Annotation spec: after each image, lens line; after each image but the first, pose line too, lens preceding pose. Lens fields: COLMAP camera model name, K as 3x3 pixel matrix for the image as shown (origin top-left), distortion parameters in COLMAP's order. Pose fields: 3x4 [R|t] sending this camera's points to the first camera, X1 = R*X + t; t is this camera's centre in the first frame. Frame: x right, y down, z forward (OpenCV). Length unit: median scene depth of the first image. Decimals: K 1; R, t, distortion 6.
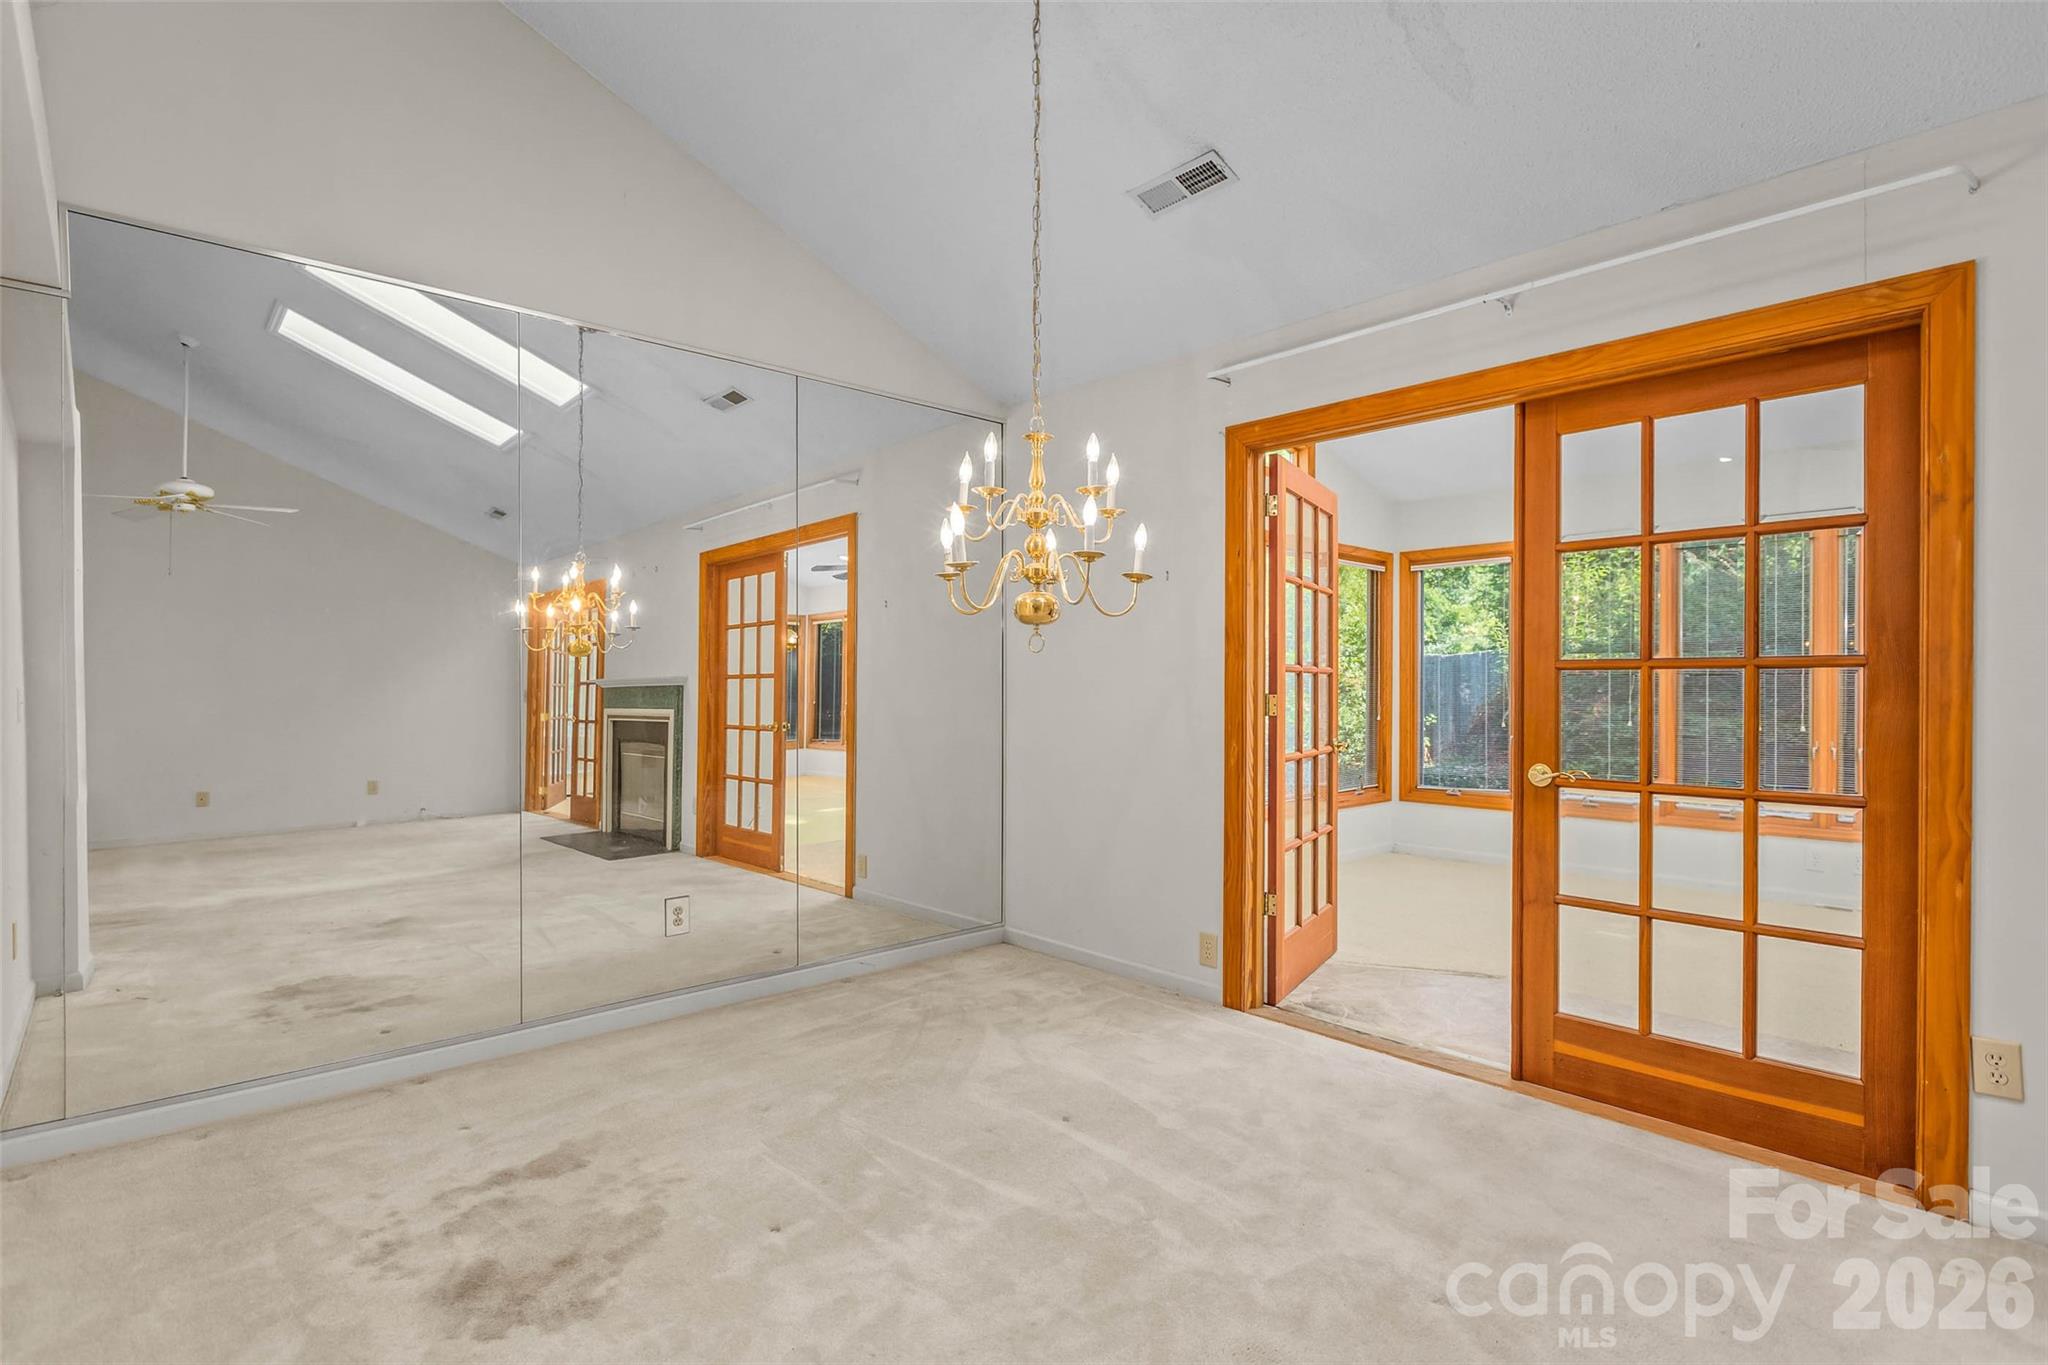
lens RADIAL K [[1057.0, 0, 1024.0], [0, 1057.0, 682.5], [0, 0, 1]] dist [-0.000115, -0.000021]
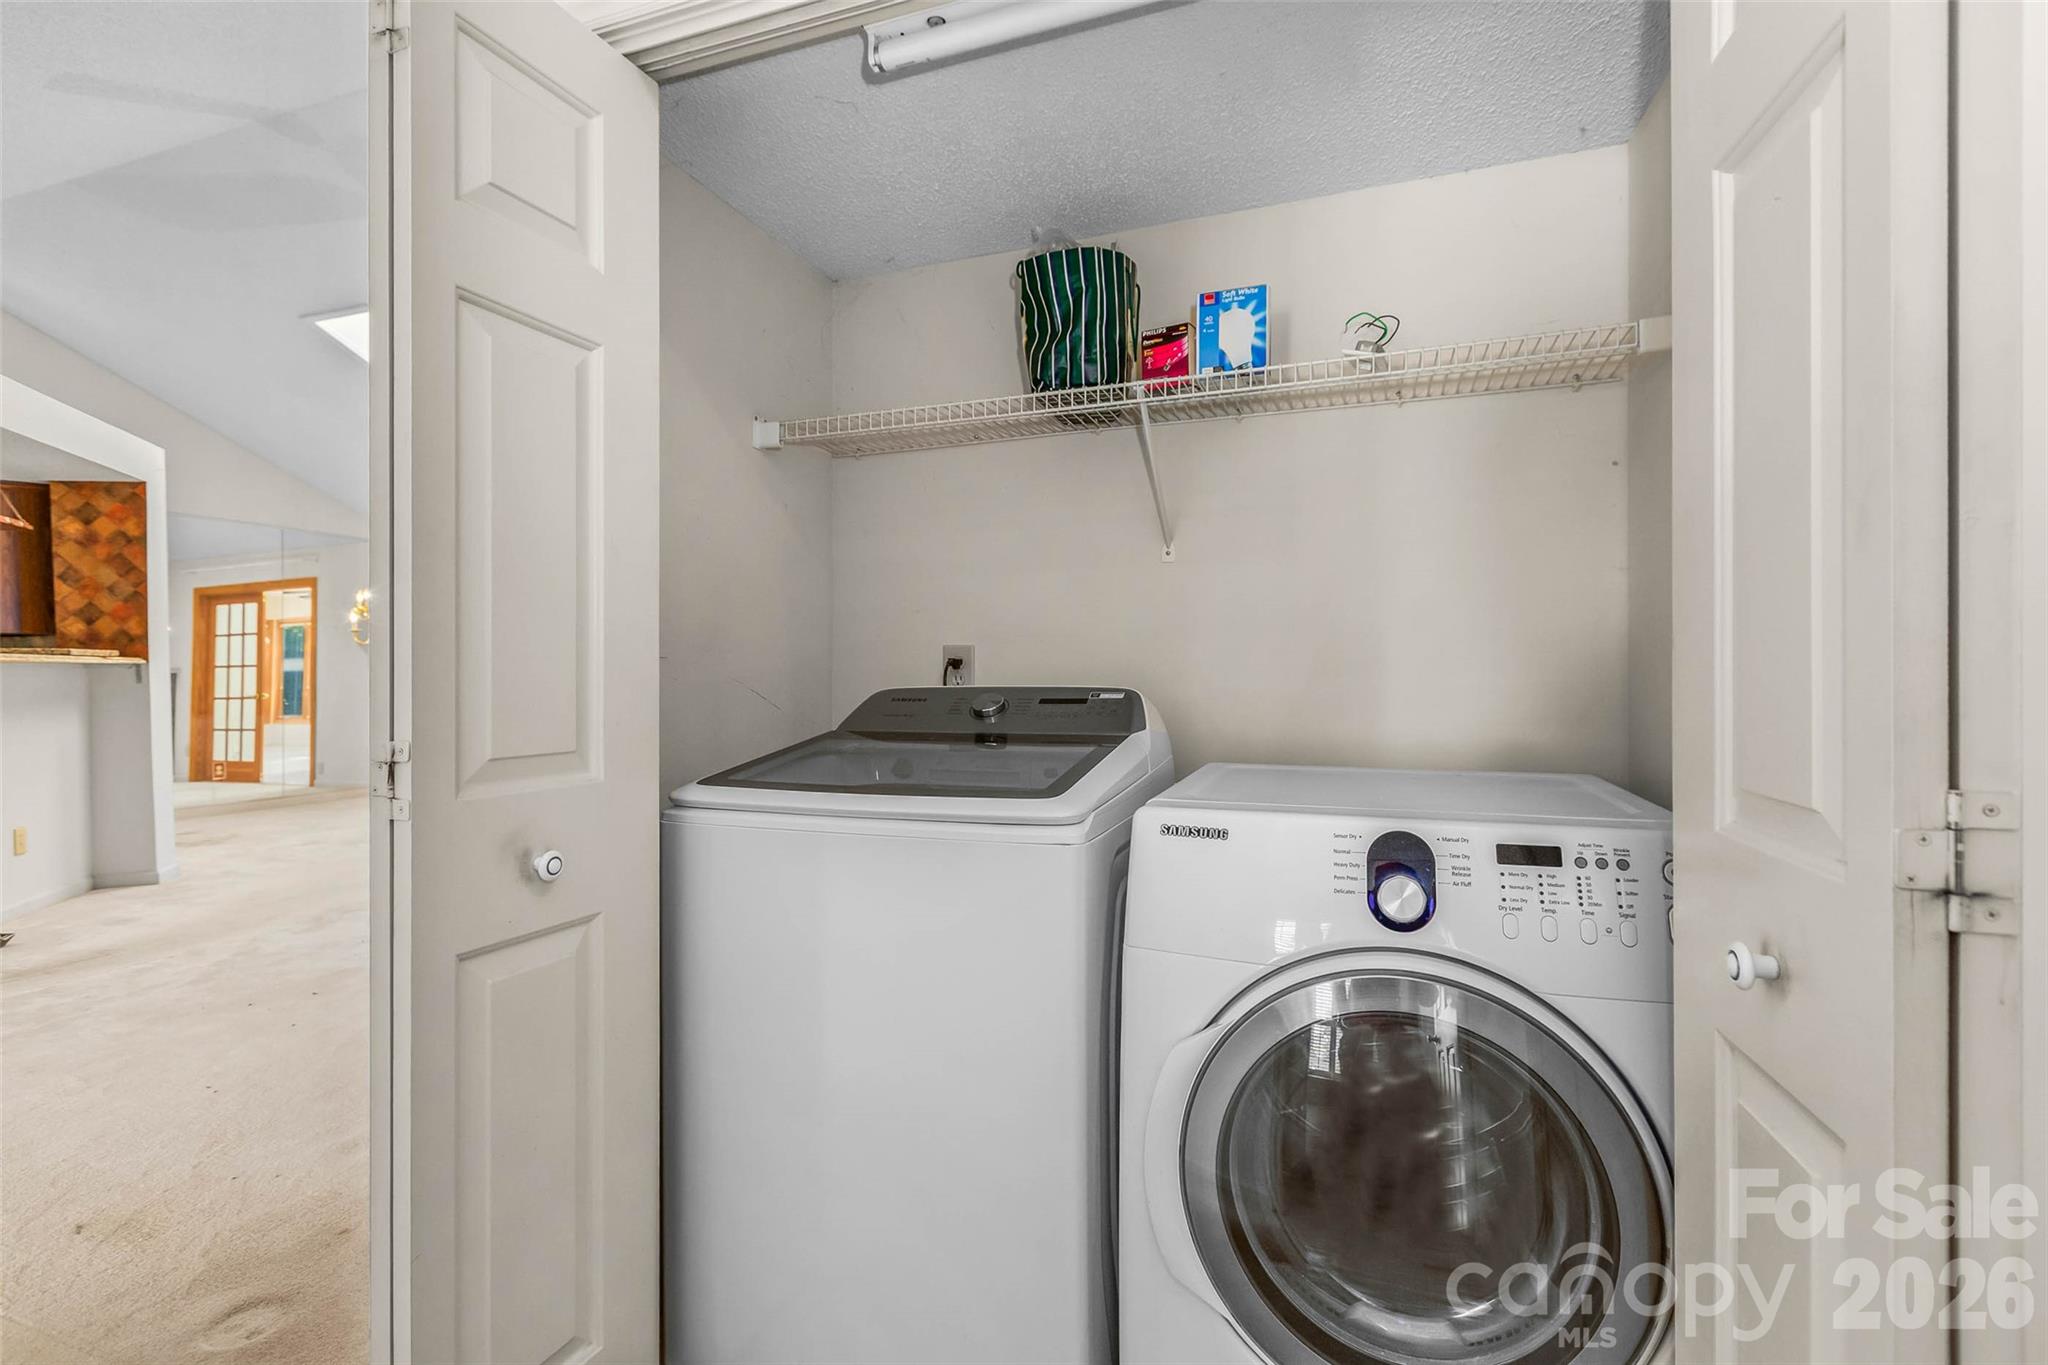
lens RADIAL K [[938.3, 0, 1027.6], [0, 938.3, 670.5], [0, 0, 1]] dist [0.017585, 0.000142]
pose [[0.888390, 0.000828, 0.459088, 0.150631], [-0.000331, 0.999999, -0.001163, 0.002229], [-0.459089, 0.000881, 0.888390, -0.848535]]
